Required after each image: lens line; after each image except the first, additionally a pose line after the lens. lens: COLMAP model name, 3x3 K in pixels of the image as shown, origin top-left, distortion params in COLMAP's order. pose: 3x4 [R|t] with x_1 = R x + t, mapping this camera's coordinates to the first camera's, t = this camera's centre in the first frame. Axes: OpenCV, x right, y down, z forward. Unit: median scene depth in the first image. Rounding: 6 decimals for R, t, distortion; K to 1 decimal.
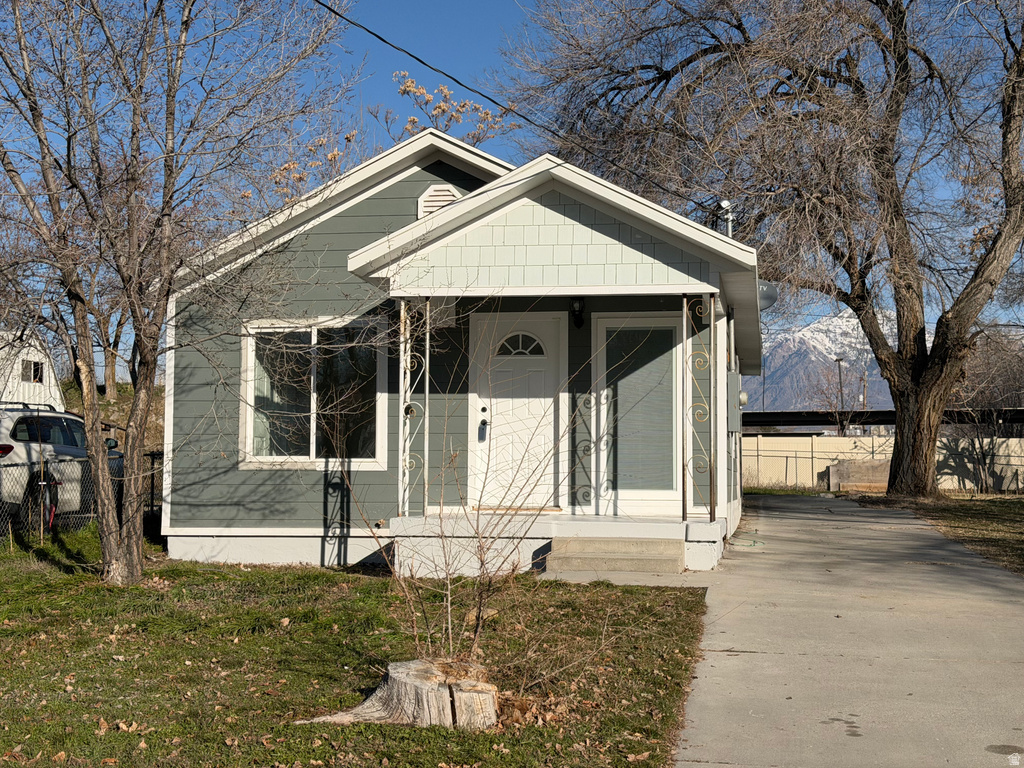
lens RADIAL K [[1430.9, 0, 514.0], [0, 1430.9, 388.8], [0, 0, 1]] dist [0.211092, -0.462852]
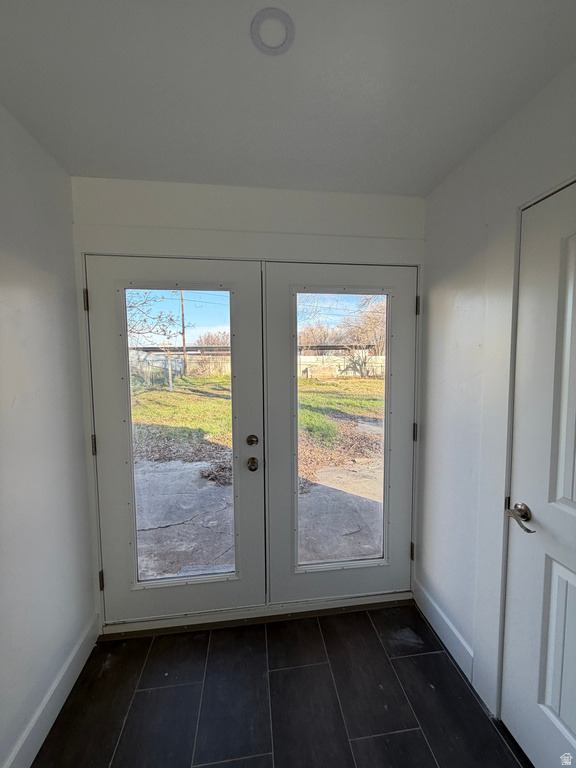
lens RADIAL K [[304.9, 0, 288.0], [0, 304.9, 384.0], [0, 0, 1]] dist [-0.000061, 0.000041]
pose [[0.952545, -0.032624, 0.302644, 0.082867], [-0.010034, 0.990335, 0.138334, 0.026825], [-0.304232, -0.134806, 0.943011, 1.572175]]
